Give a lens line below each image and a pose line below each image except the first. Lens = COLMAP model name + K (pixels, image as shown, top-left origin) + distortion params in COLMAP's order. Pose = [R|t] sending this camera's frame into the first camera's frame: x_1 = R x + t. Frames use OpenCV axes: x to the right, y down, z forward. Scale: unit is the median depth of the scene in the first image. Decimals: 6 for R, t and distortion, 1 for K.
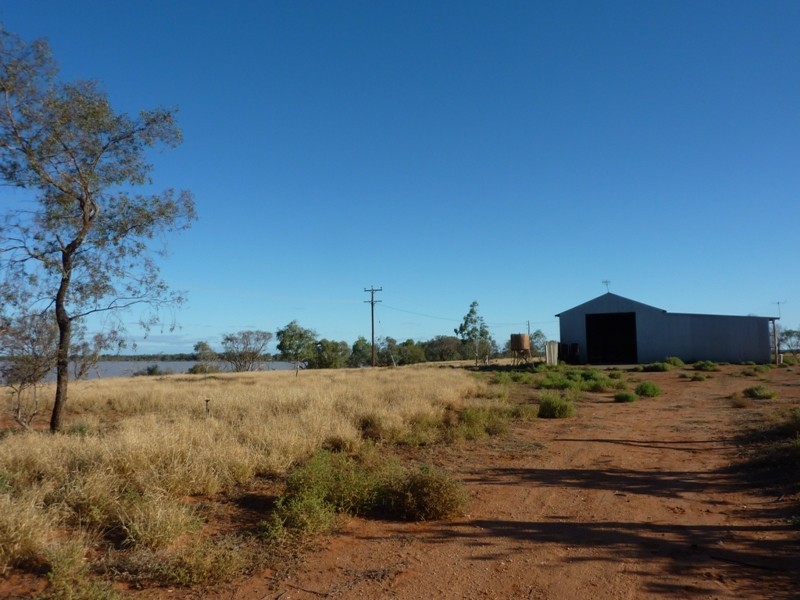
lens RADIAL K [[627.9, 0, 400.0], [0, 627.9, 300.0], [0, 0, 1]] dist [0.002829, 0.002624]
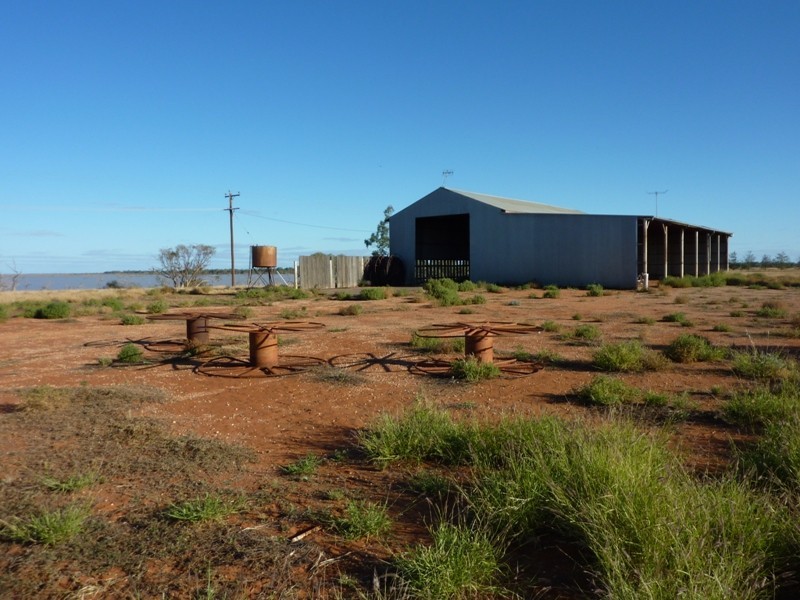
lens RADIAL K [[627.9, 0, 400.0], [0, 627.9, 300.0], [0, 0, 1]] dist [0.002829, 0.002624]
pose [[0.962288, 0.008920, -0.271887, 0.249285], [0.029994, 0.989889, 0.138636, 0.007790], [0.270375, -0.141563, 0.952291, 0.143335]]
